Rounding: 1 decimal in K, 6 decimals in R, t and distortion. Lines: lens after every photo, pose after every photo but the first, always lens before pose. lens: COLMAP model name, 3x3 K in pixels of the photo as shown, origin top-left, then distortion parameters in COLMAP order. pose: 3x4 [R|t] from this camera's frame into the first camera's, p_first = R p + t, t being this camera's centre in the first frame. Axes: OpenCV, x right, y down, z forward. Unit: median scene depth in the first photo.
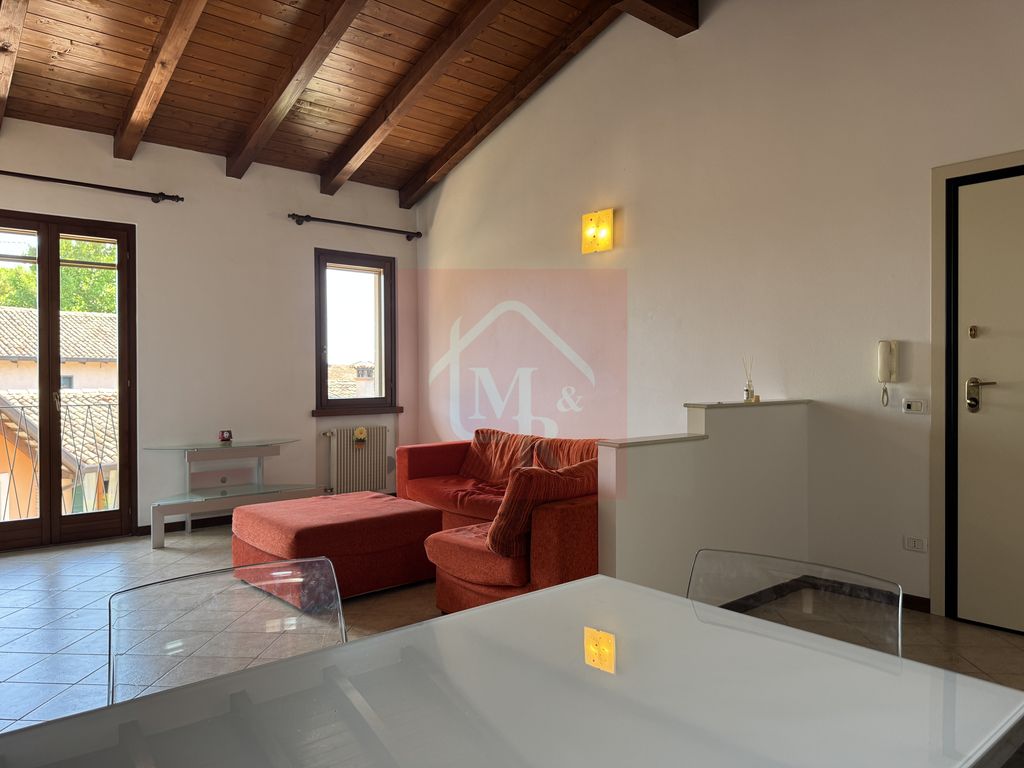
lens RADIAL K [[721.8, 0, 517.6], [0, 721.8, 383.7], [0, 0, 1]] dist [0.053014, -0.071698]
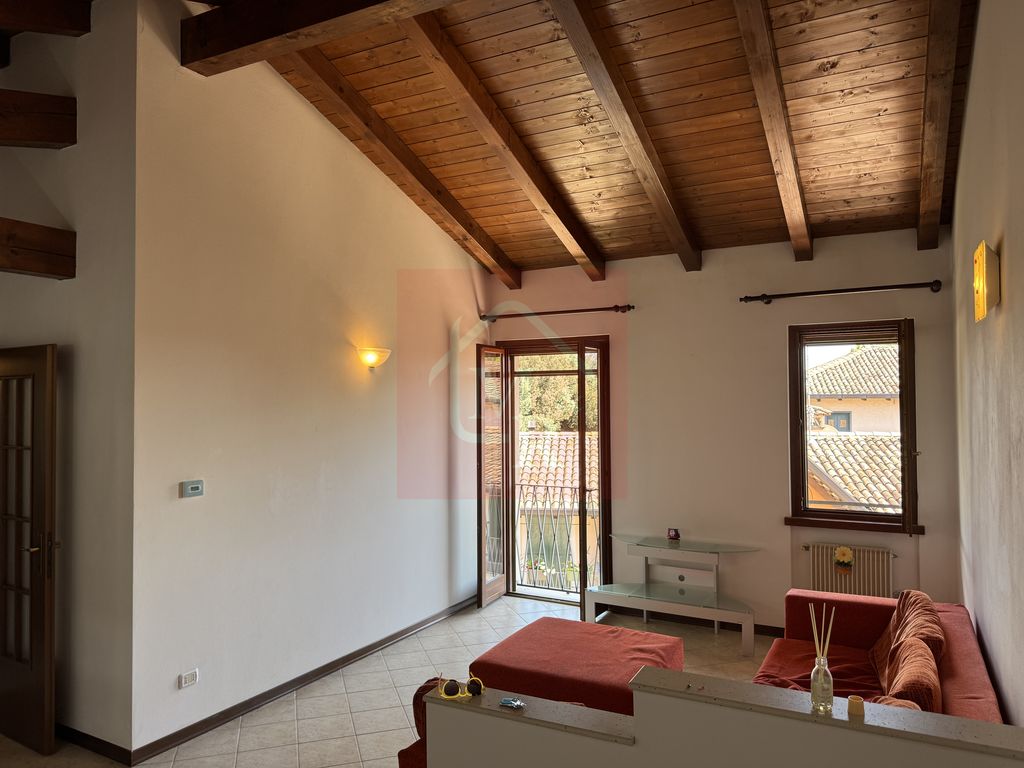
lens RADIAL K [[719.2, 0, 515.6], [0, 719.2, 383.8], [0, 0, 1]] dist [0.094852, -0.157950]
pose [[0.363621, -0.018726, -0.931359, 0.456659], [-0.005105, 0.999743, -0.022094, -0.113050], [0.931533, 0.012788, 0.363432, 0.443254]]
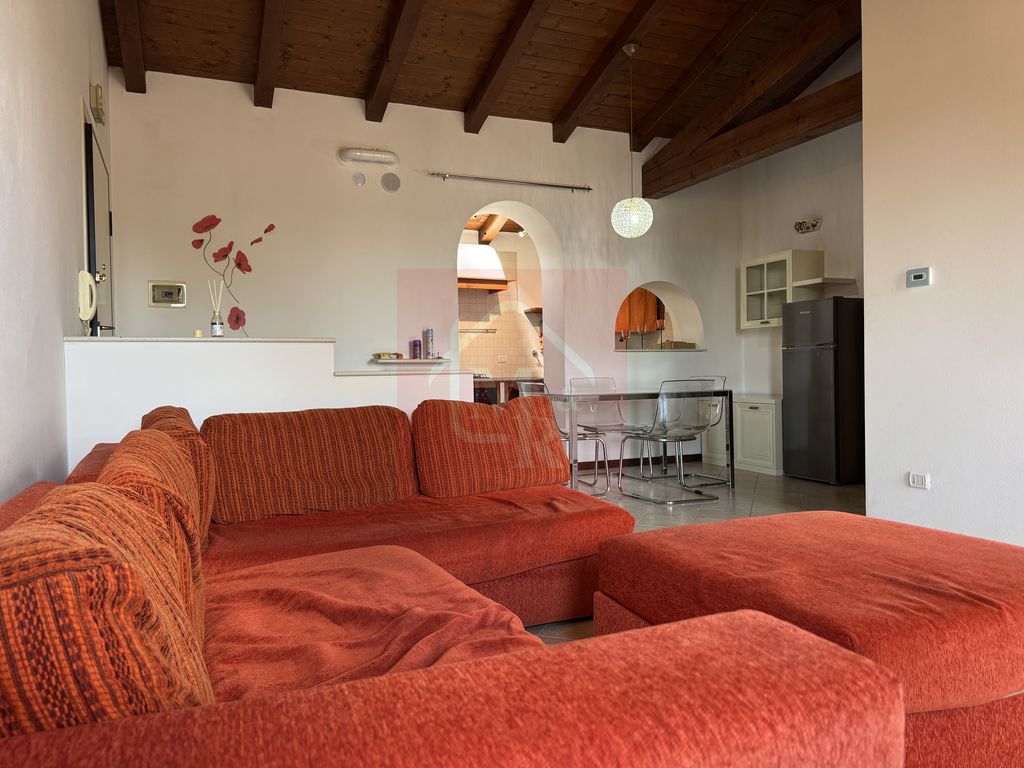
lens RADIAL K [[719.2, 0, 515.6], [0, 719.2, 383.8], [0, 0, 1]] dist [0.094852, -0.157950]
pose [[-0.956796, 0.015388, 0.290352, -0.156647], [0.024481, 0.999316, 0.027713, 0.041501], [-0.289727, 0.033624, -0.956519, 1.131259]]
